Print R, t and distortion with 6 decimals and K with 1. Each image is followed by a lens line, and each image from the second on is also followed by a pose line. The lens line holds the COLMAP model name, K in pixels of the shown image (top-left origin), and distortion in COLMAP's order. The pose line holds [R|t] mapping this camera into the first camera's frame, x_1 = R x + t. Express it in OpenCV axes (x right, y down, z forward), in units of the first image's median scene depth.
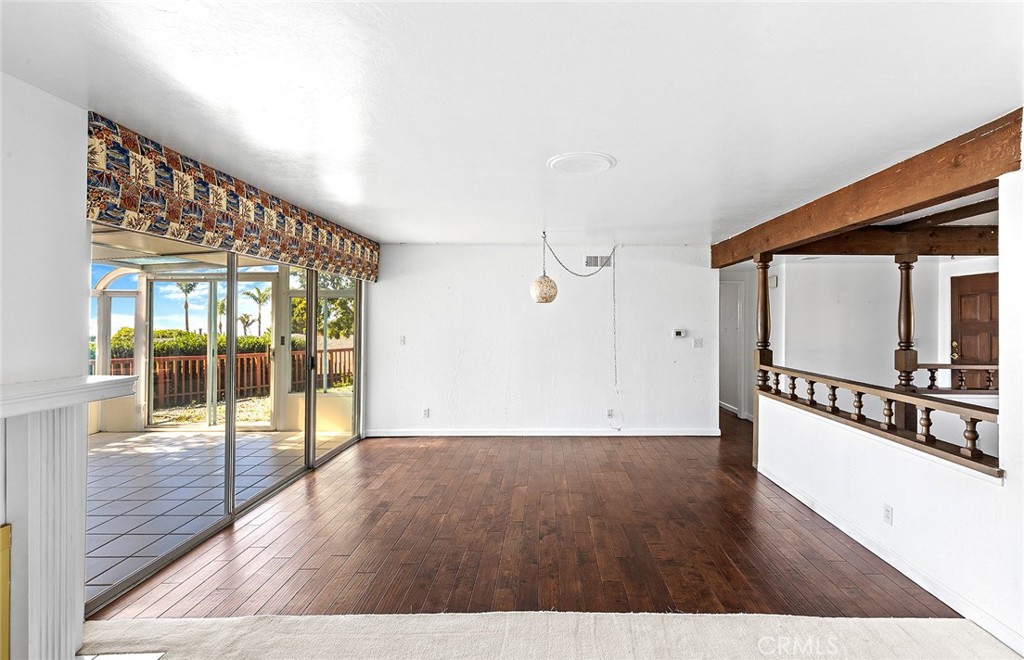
lens RADIAL K [[480.0, 0, 519.1], [0, 480.0, 320.7], [0, 0, 1]] dist [-0.002404, -0.000996]
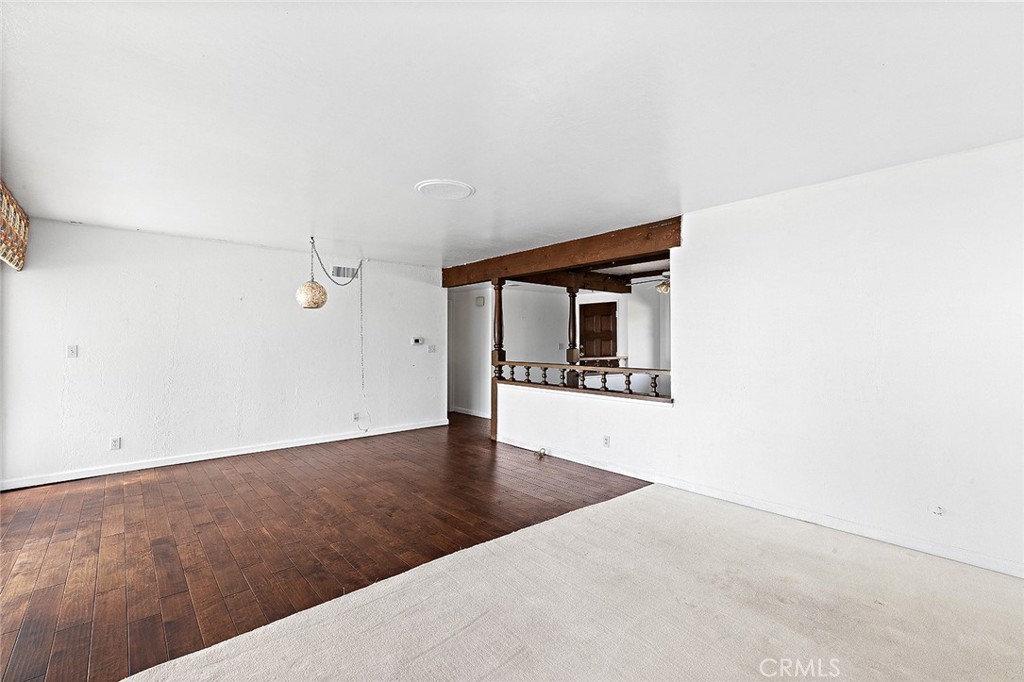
lens RADIAL K [[457.2, 0, 517.8], [0, 457.2, 329.9], [0, 0, 1]] dist [0.003759, 0.000987]
pose [[0.753807, 0.015859, 0.656904, -0.294602], [-0.003136, 0.999784, -0.020538, 0.030797], [-0.657088, 0.013422, 0.753694, 0.004052]]
